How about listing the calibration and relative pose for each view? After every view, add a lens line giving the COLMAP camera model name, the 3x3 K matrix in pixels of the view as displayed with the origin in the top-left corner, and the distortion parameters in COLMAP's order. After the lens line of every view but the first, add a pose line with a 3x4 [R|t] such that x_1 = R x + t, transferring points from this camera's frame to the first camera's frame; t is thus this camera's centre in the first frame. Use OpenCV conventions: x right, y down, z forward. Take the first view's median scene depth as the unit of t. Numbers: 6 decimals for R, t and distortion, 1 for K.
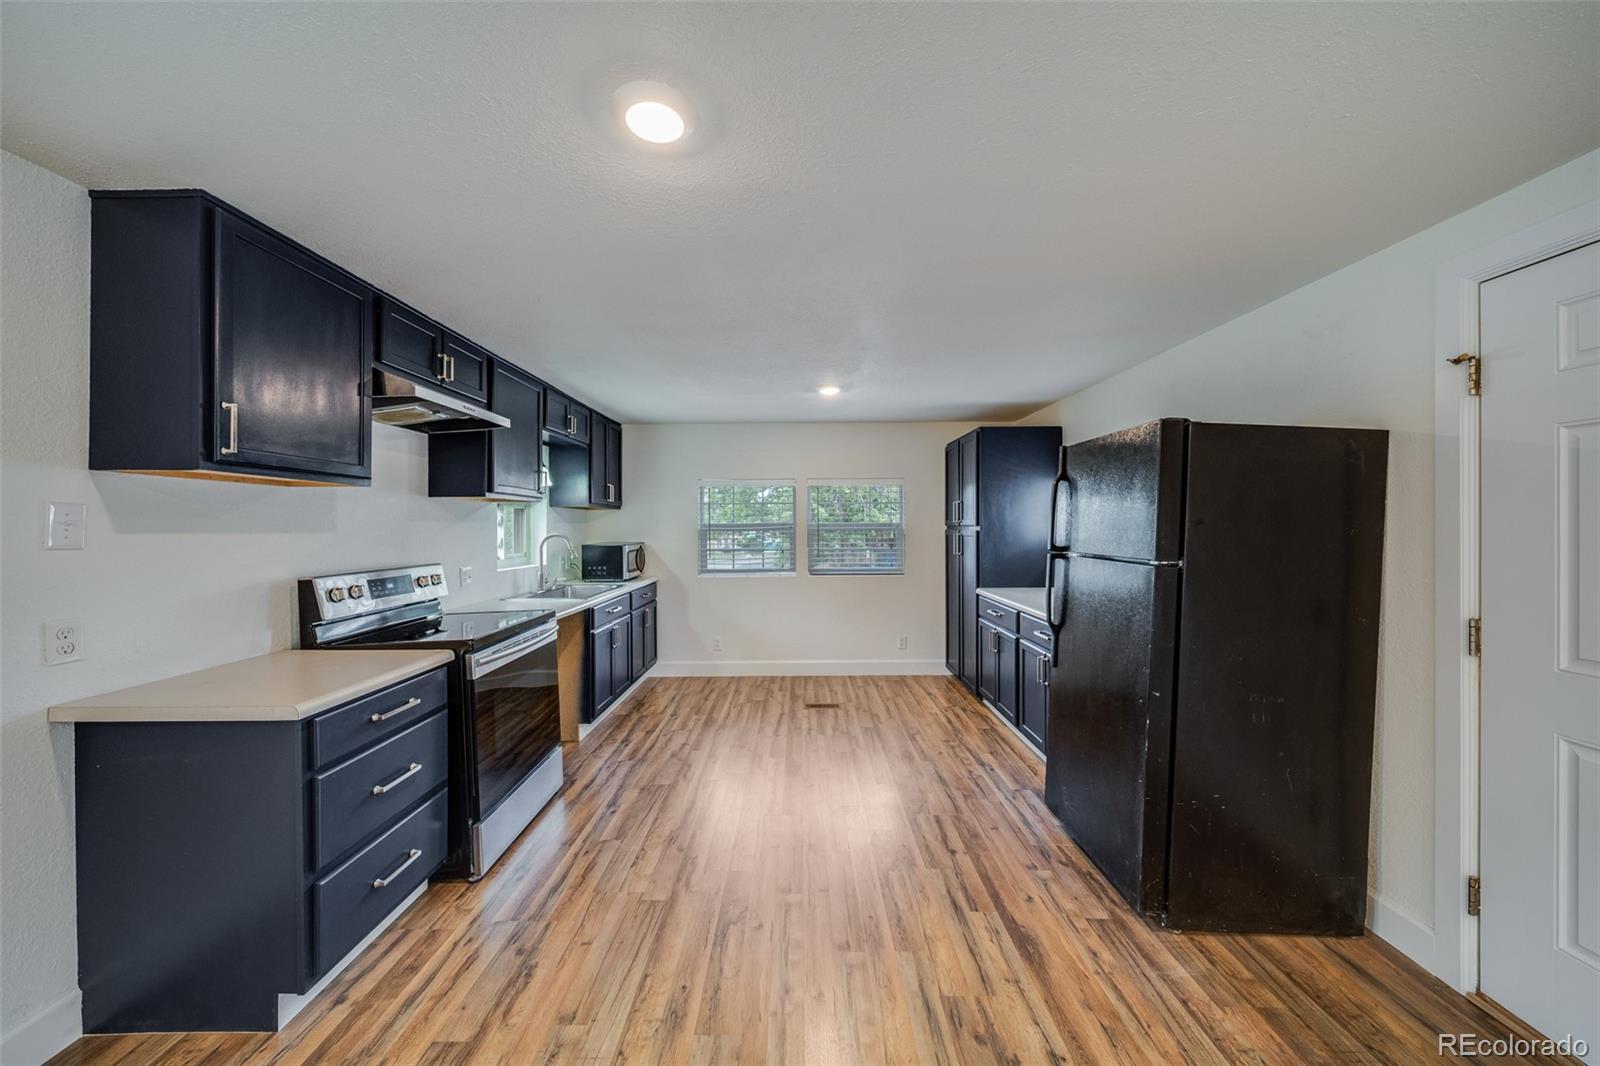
lens RADIAL K [[558.9, 0, 806.6], [0, 558.9, 524.0], [0, 0, 1]] dist [-0.005615, -0.000216]
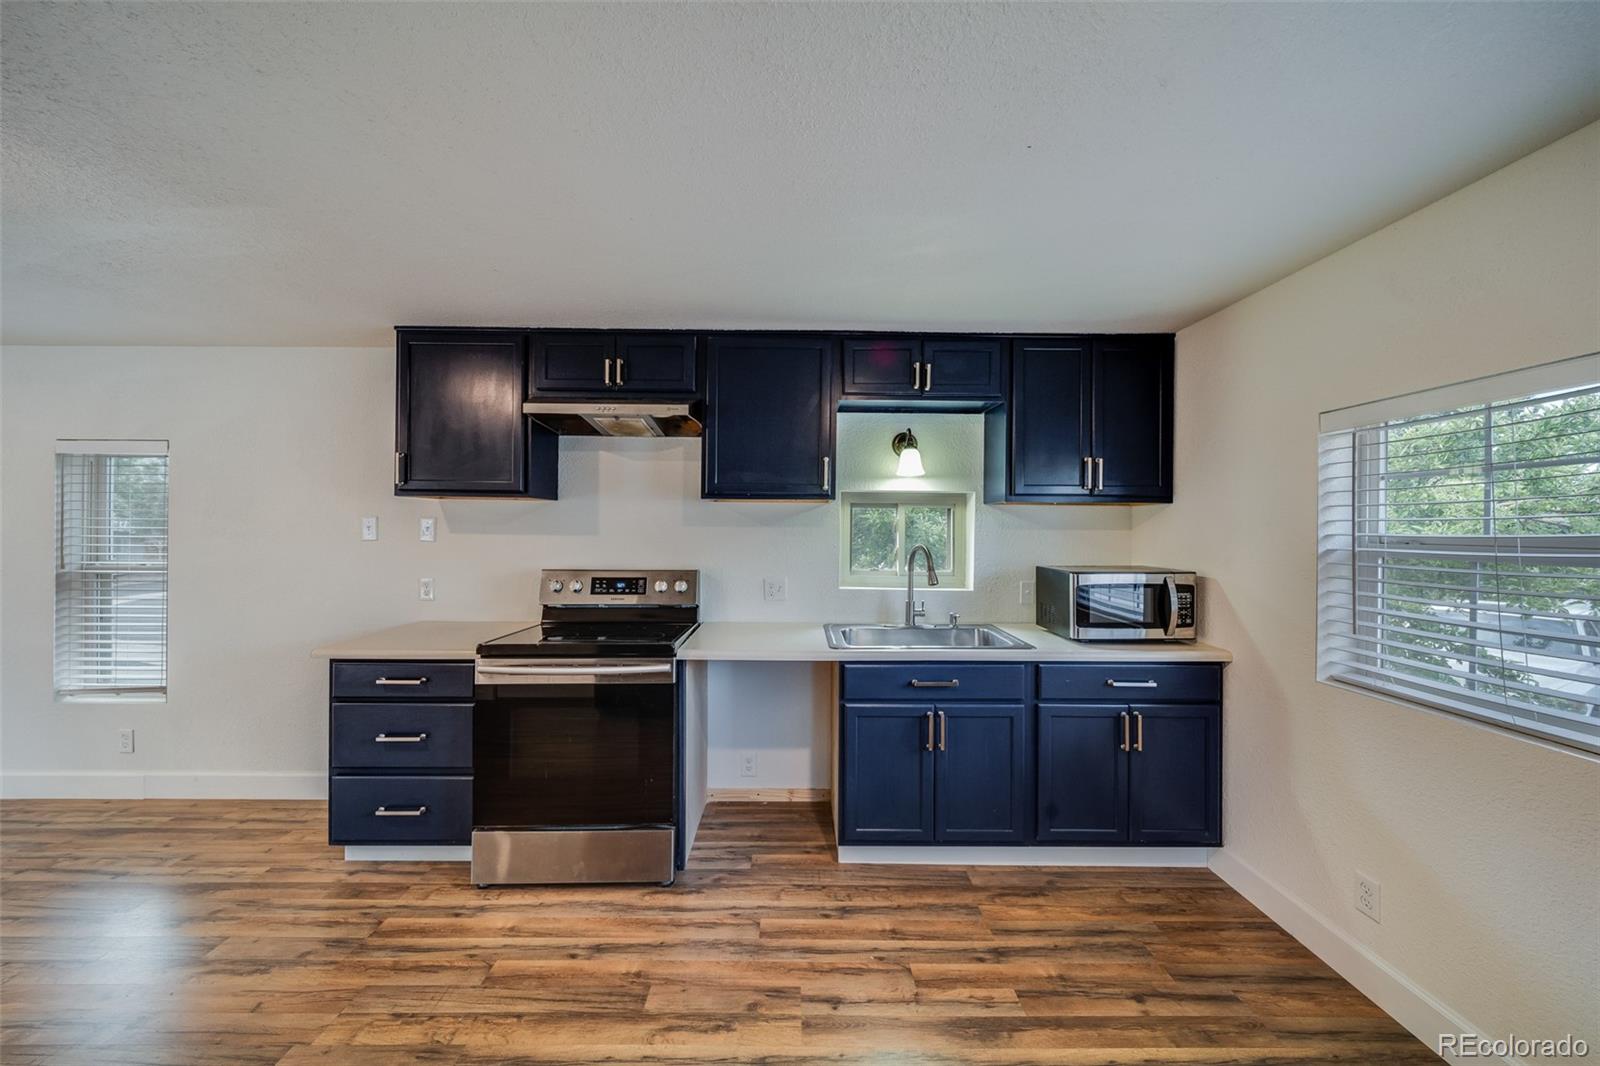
lens RADIAL K [[558.9, 0, 801.1], [0, 558.9, 524.7], [0, 0, 1]] dist [-0.005615, -0.000216]
pose [[0.001788, 0.000011, -0.999998, 0.390652], [-0.005868, 0.999983, 0.000000, -0.011660], [0.999981, 0.005868, 0.001788, 1.505288]]
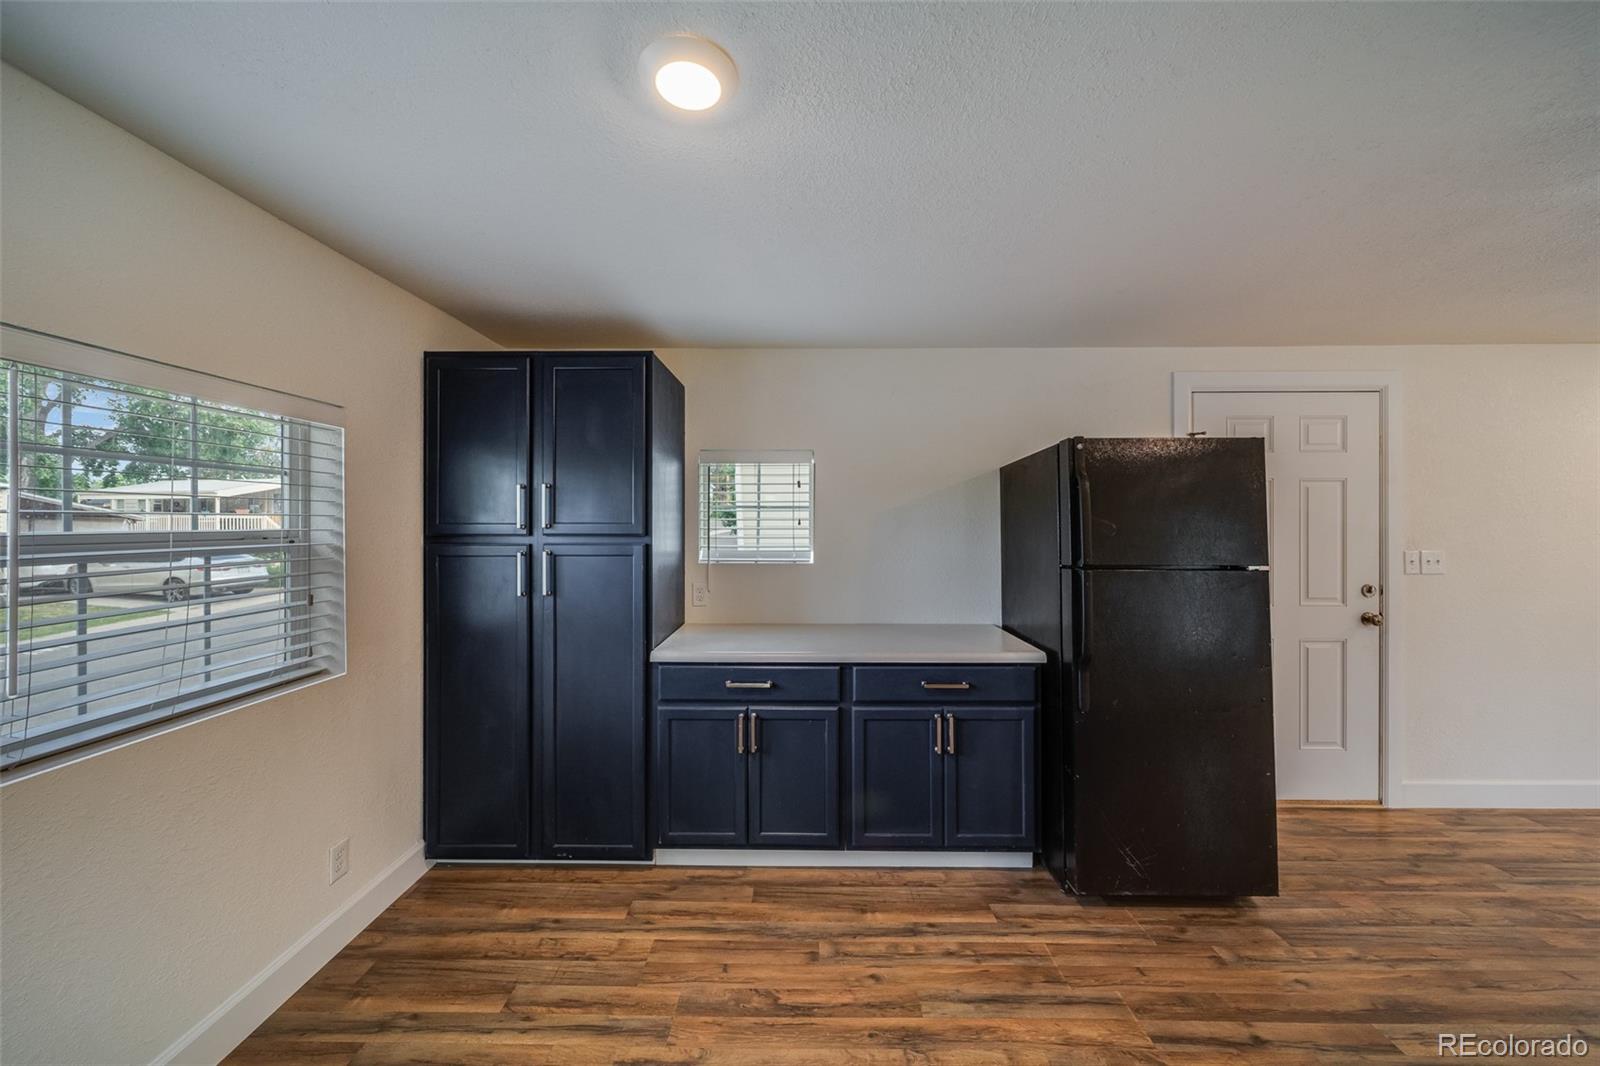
lens RADIAL K [[558.9, 0, 802.5], [0, 558.9, 536.2], [0, 0, 1]] dist [-0.005615, -0.000216]
pose [[0.034433, -0.017700, 0.999250, -0.406951], [0.002591, 0.999841, 0.017621, -0.010752], [-0.999404, 0.001982, 0.034473, 1.580037]]
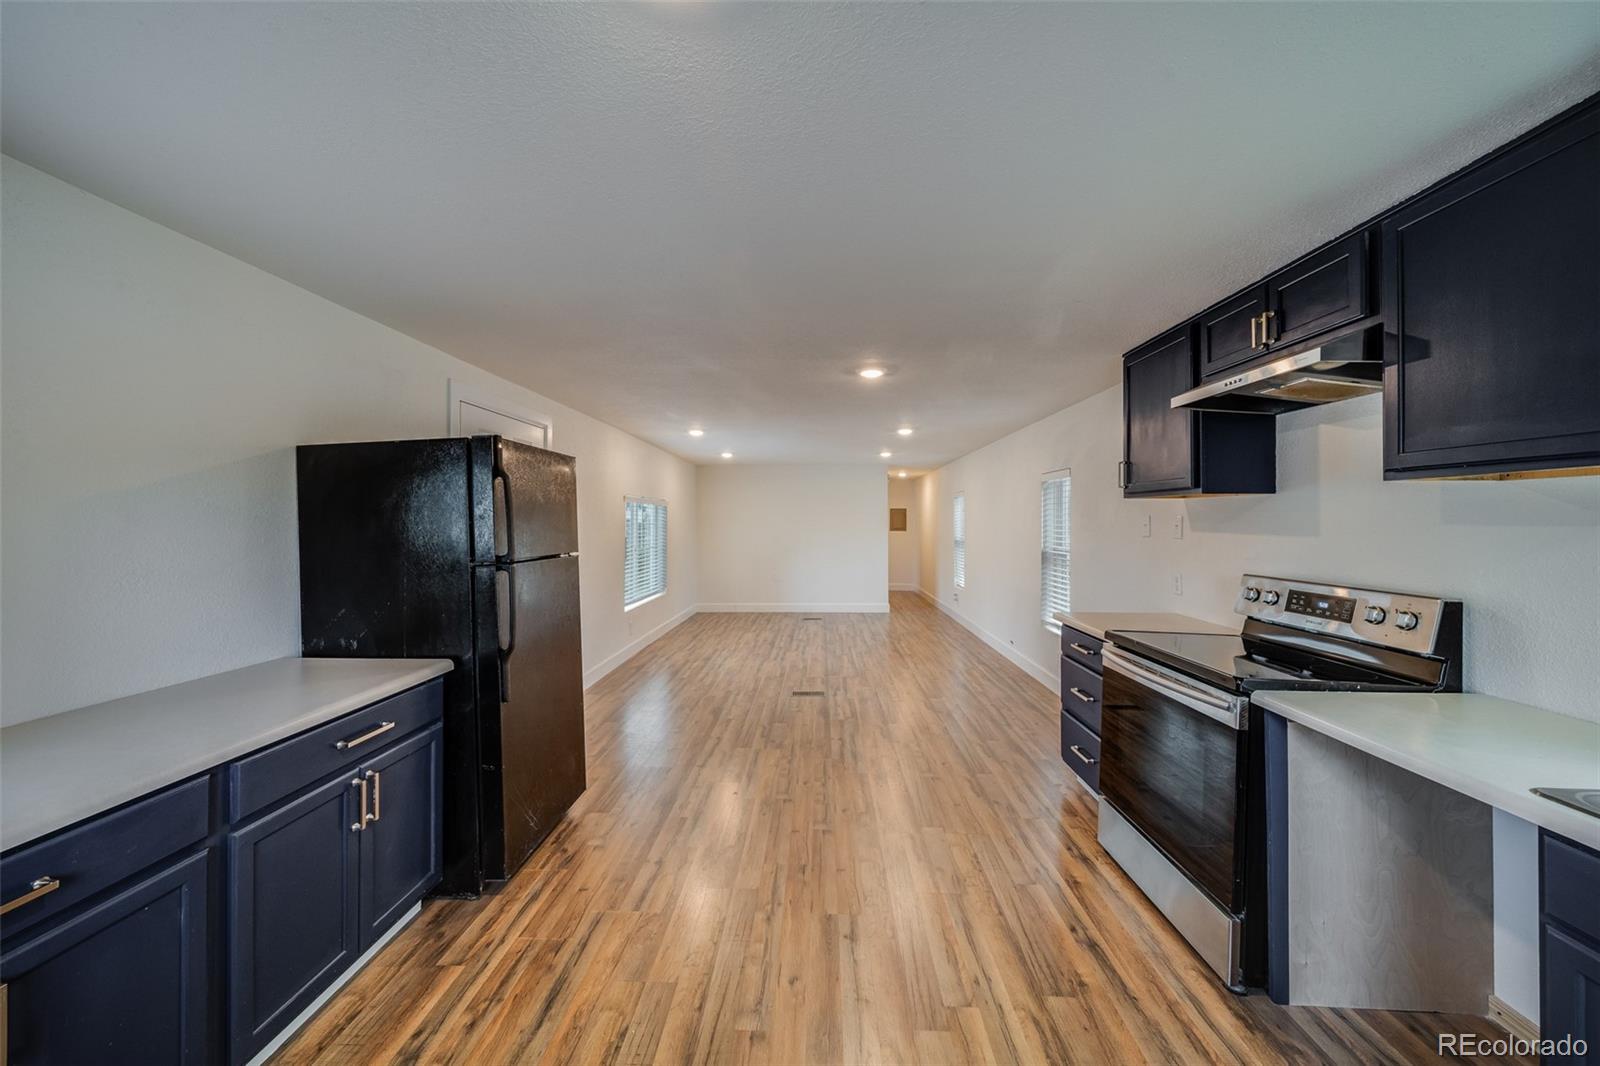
lens RADIAL K [[558.9, 0, 789.7], [0, 558.9, 518.5], [0, 0, 1]] dist [-0.005615, -0.000216]
pose [[-0.997586, 0.001887, 0.069415, -0.038805], [0.001645, 0.999992, -0.003543, -0.014063], [-0.069422, -0.003420, -0.997582, 2.061257]]
